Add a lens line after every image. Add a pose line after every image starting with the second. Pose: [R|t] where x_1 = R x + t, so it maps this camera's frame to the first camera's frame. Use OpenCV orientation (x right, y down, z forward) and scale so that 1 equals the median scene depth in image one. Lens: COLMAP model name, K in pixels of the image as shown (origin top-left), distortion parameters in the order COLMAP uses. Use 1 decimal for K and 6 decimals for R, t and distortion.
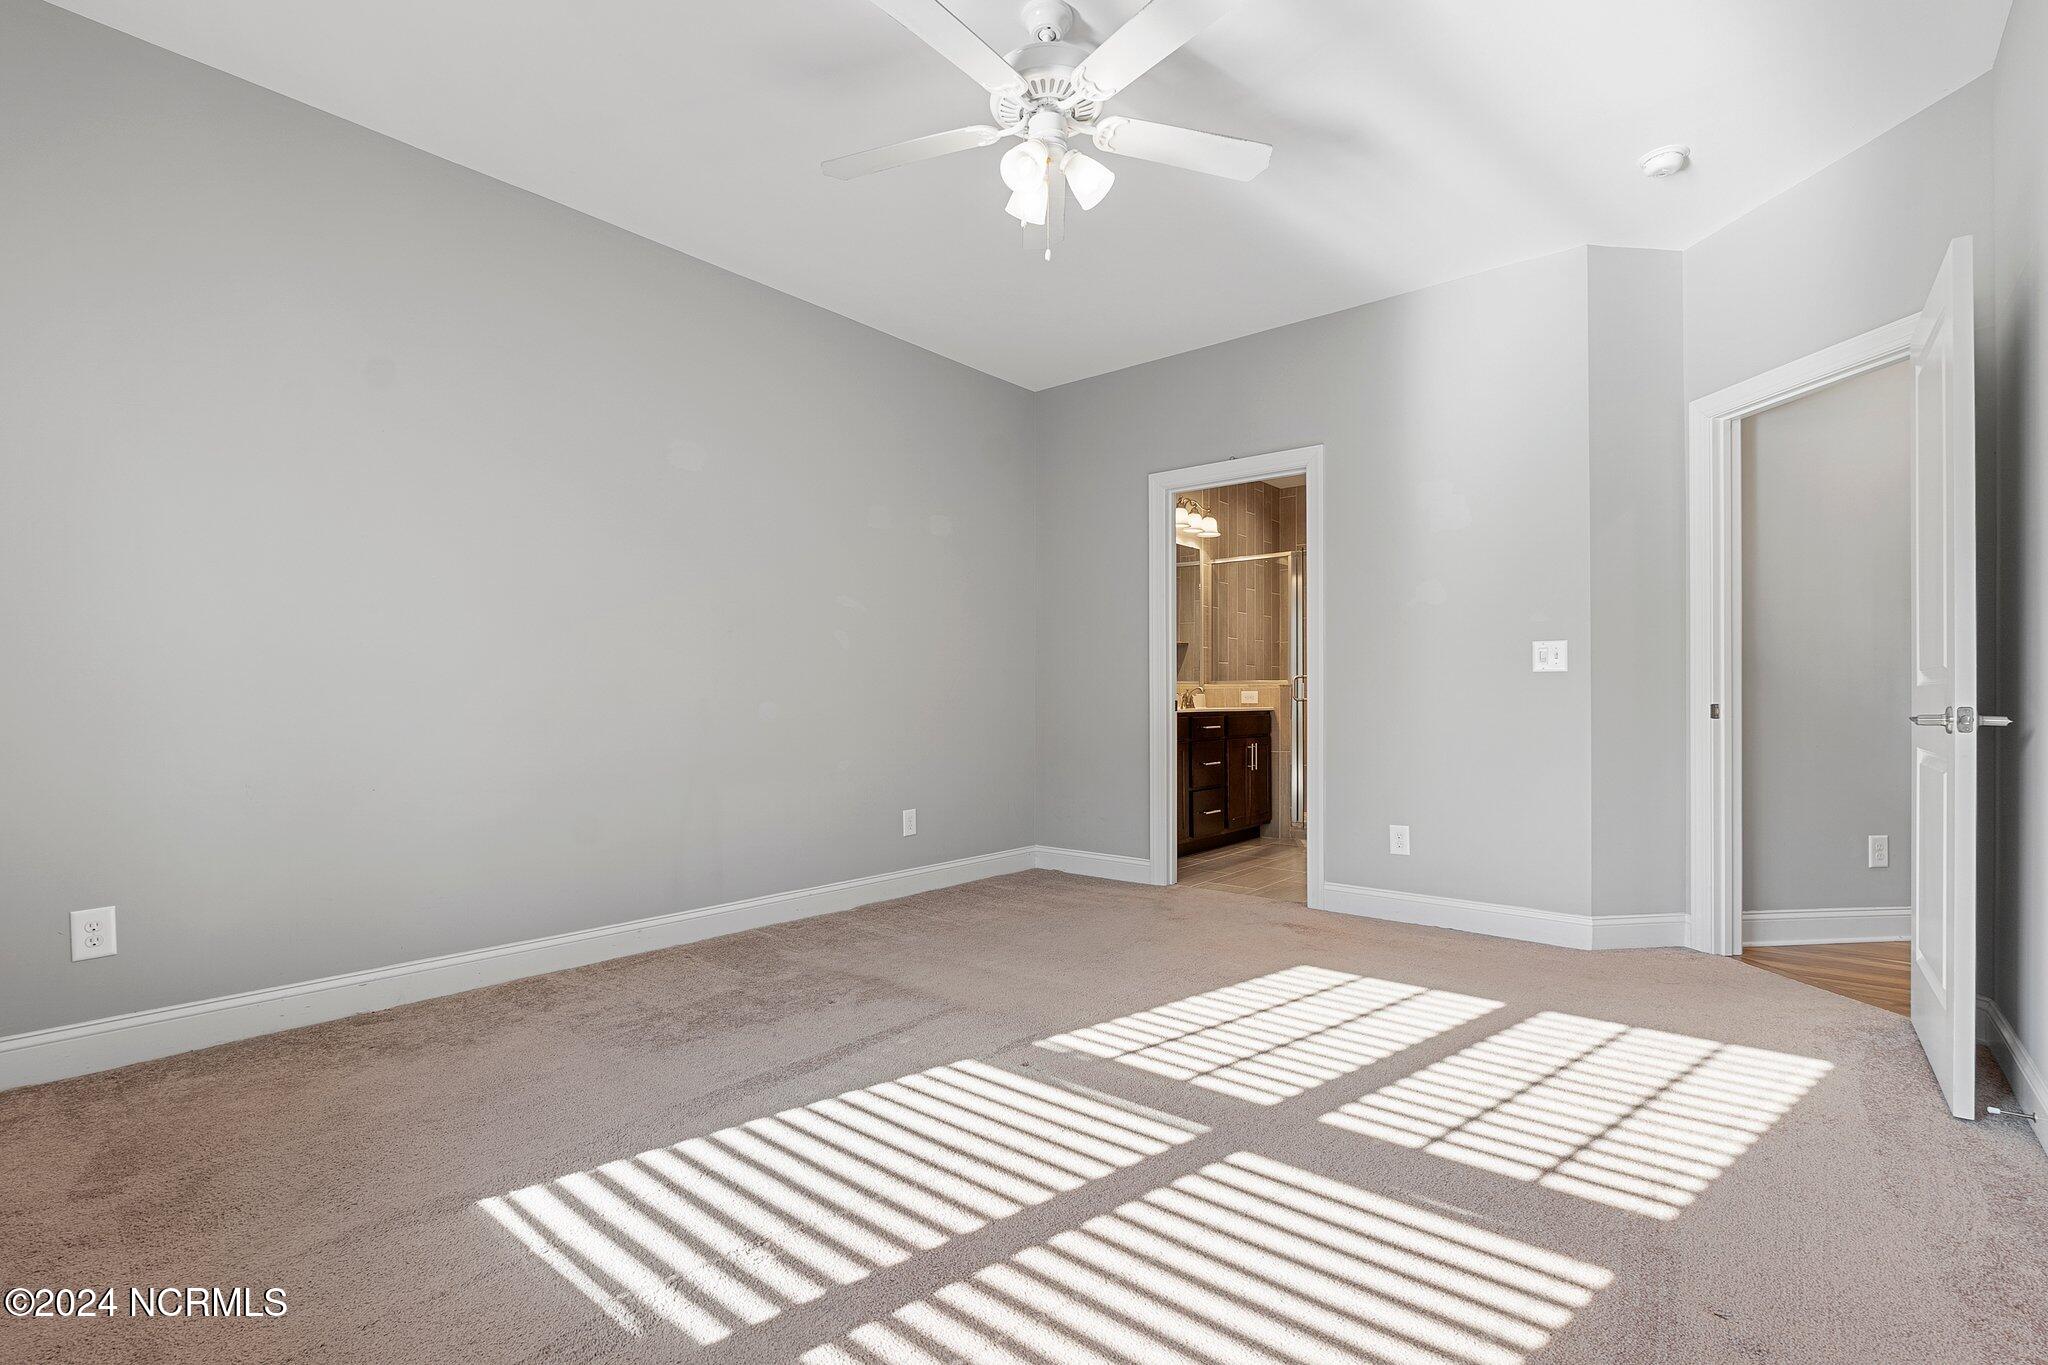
lens RADIAL K [[940.0, 0, 1024.8], [0, 940.0, 687.6], [0, 0, 1]] dist [-0.005226, -0.000018]
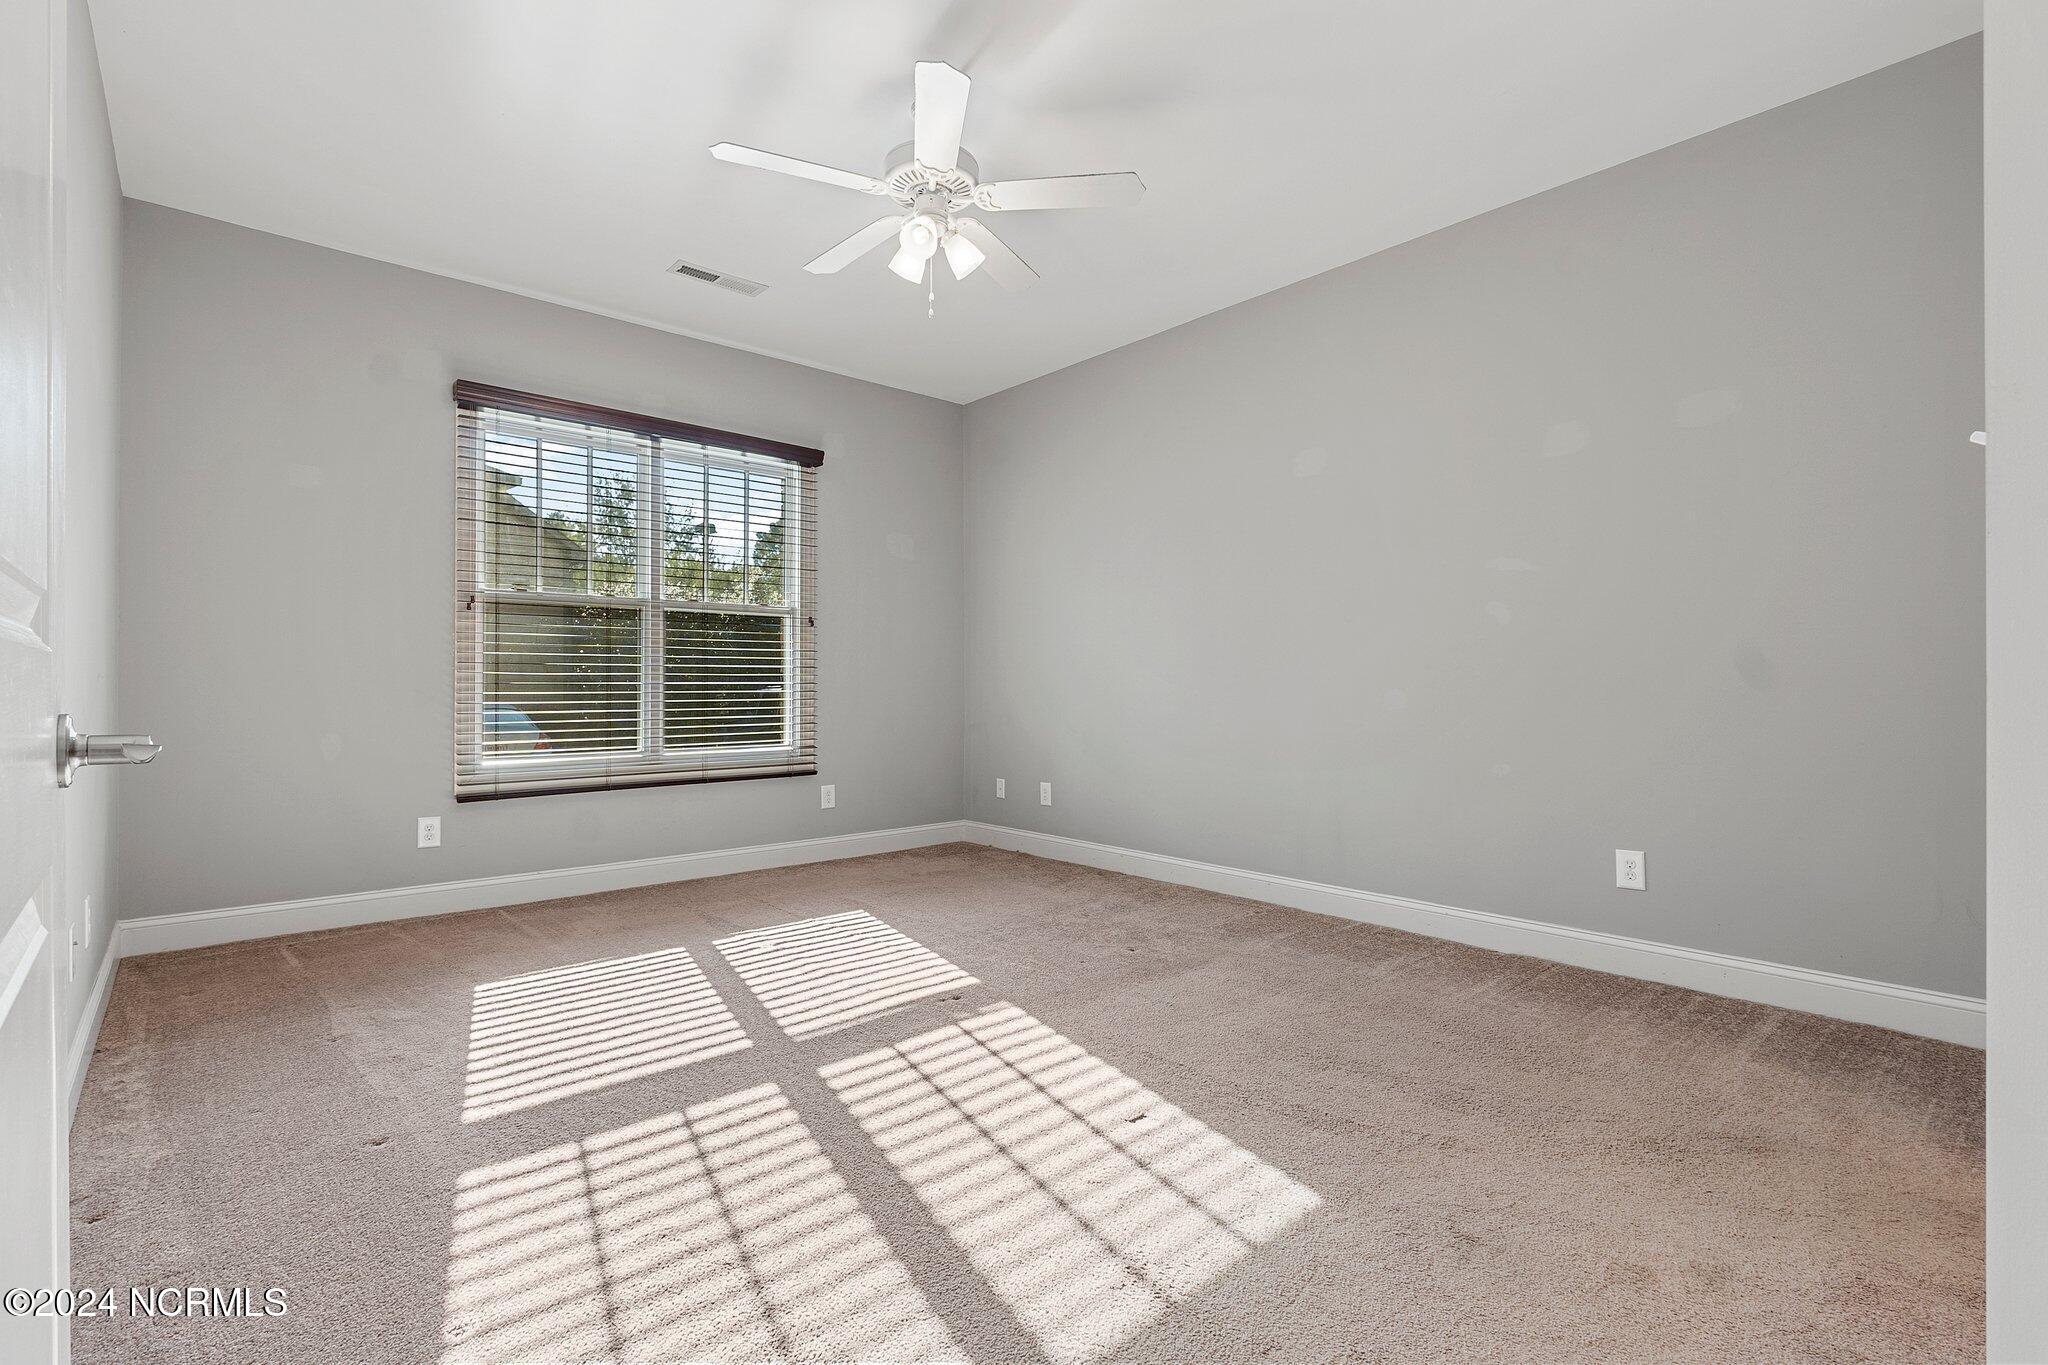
lens RADIAL K [[940.0, 0, 1024.8], [0, 940.0, 687.6], [0, 0, 1]] dist [-0.005226, -0.000018]
pose [[-0.160042, -0.000273, -0.987110, 1.105038], [0.010572, 0.999942, -0.001991, 0.017186], [0.987054, -0.010755, -0.160030, 1.223311]]
